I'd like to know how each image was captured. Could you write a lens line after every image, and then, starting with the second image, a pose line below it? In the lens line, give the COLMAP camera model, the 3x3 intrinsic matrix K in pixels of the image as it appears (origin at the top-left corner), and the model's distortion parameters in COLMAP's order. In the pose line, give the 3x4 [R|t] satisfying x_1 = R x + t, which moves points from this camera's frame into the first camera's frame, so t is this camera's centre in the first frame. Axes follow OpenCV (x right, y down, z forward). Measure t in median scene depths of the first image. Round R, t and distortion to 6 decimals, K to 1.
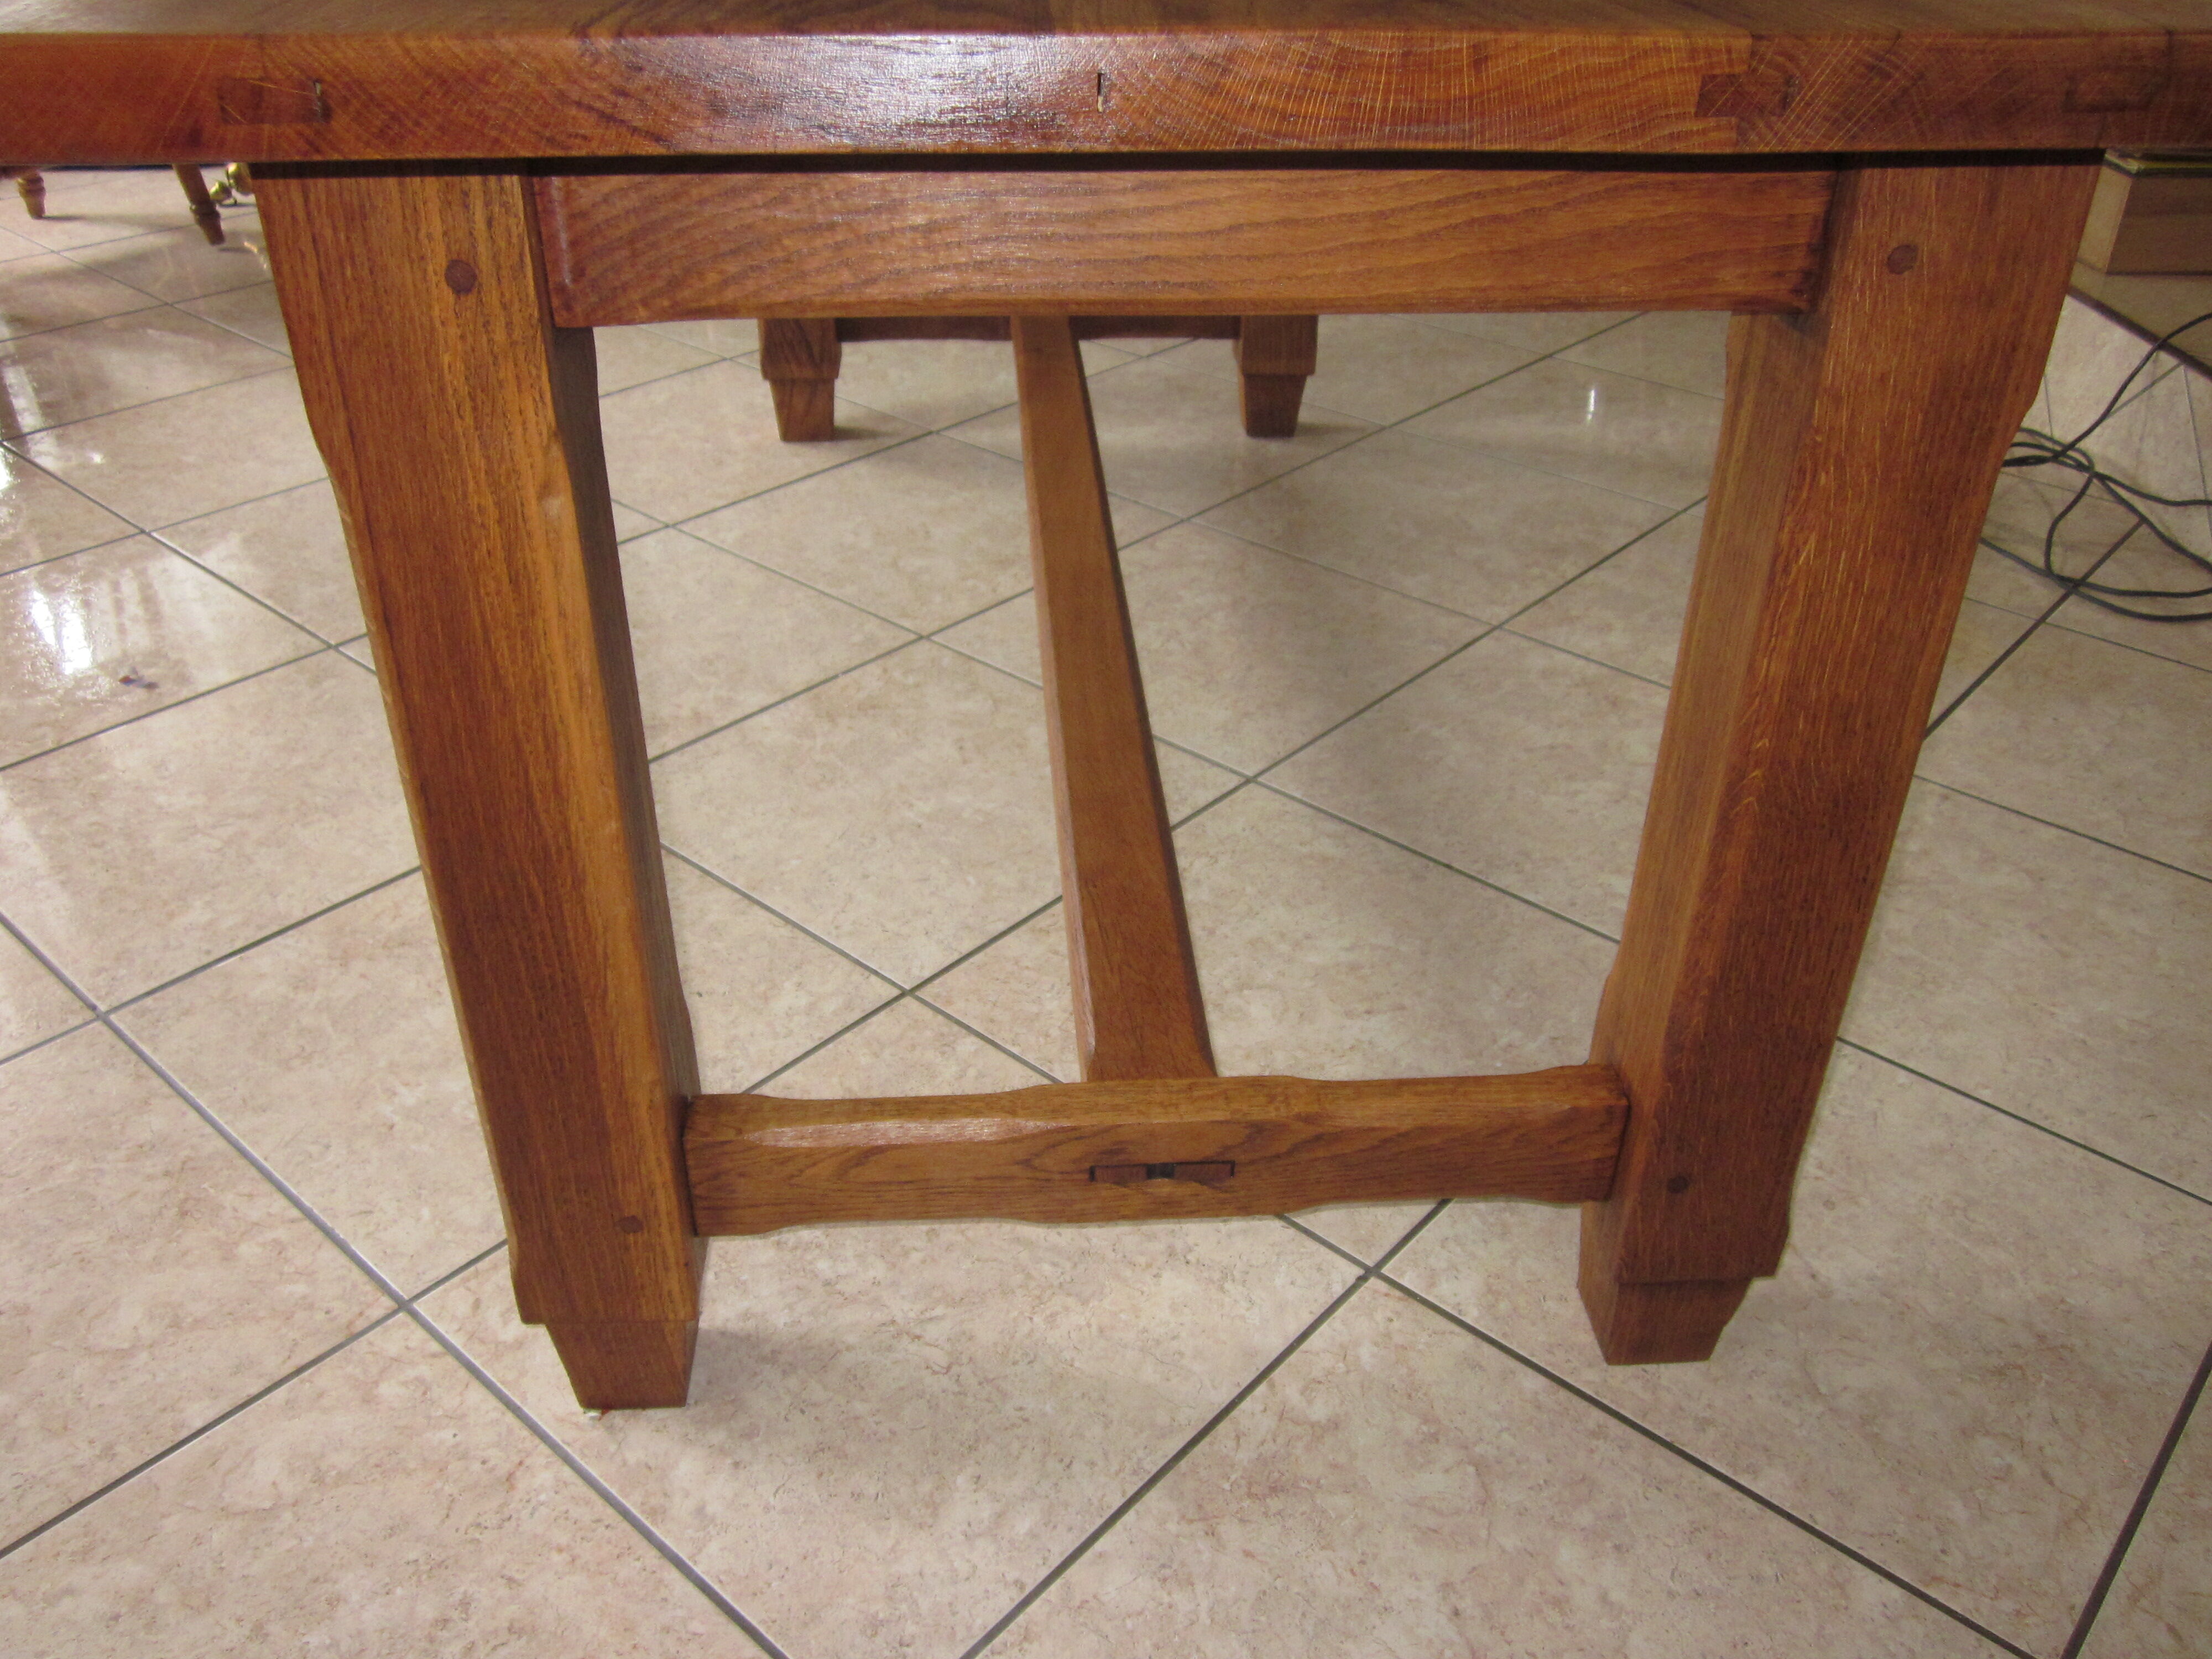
lens RADIAL K [[1837.5, 0, 1116.9], [0, 1837.5, 838.3], [0, 0, 1]] dist [-0.041112, 0.014125]
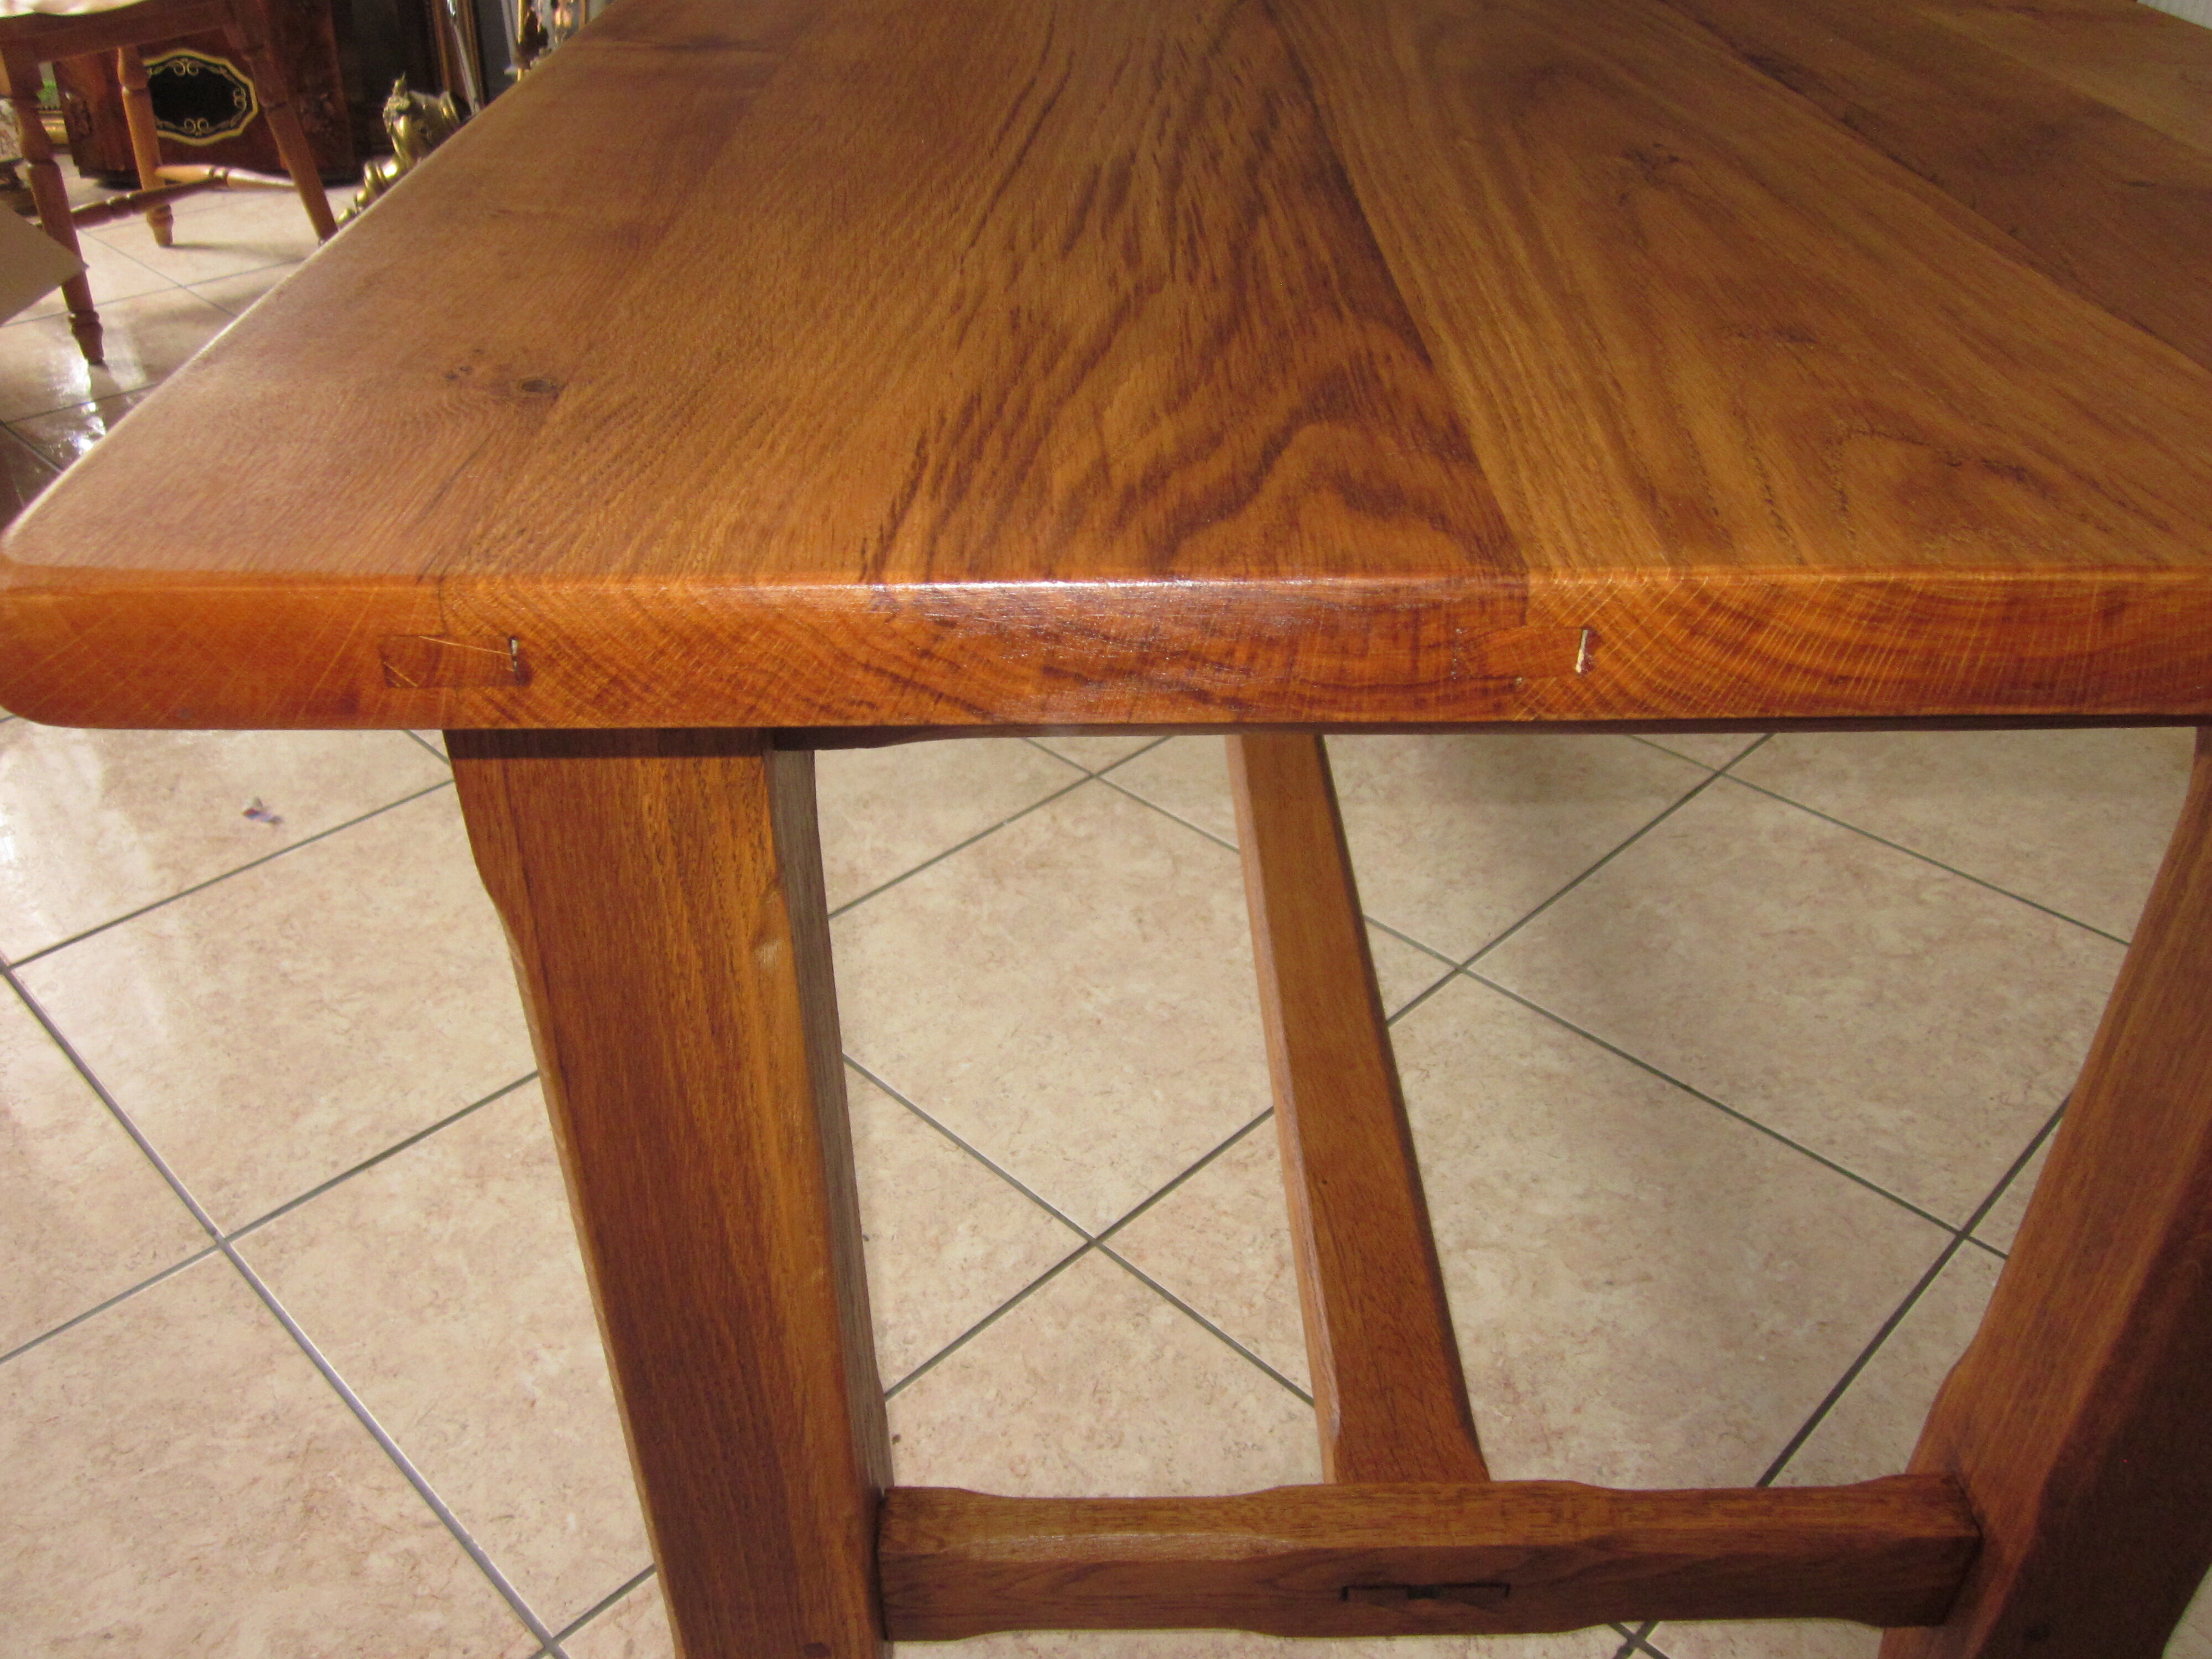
lens RADIAL K [[1837.5, 0, 1115.2], [0, 1837.5, 833.0], [0, 0, 1]] dist [-0.041112, 0.014125]
pose [[0.998292, 0.022438, -0.053937, -0.073922], [-0.021386, 0.999571, 0.019993, -0.168490], [0.054362, -0.018806, 0.998344, 0.129473]]
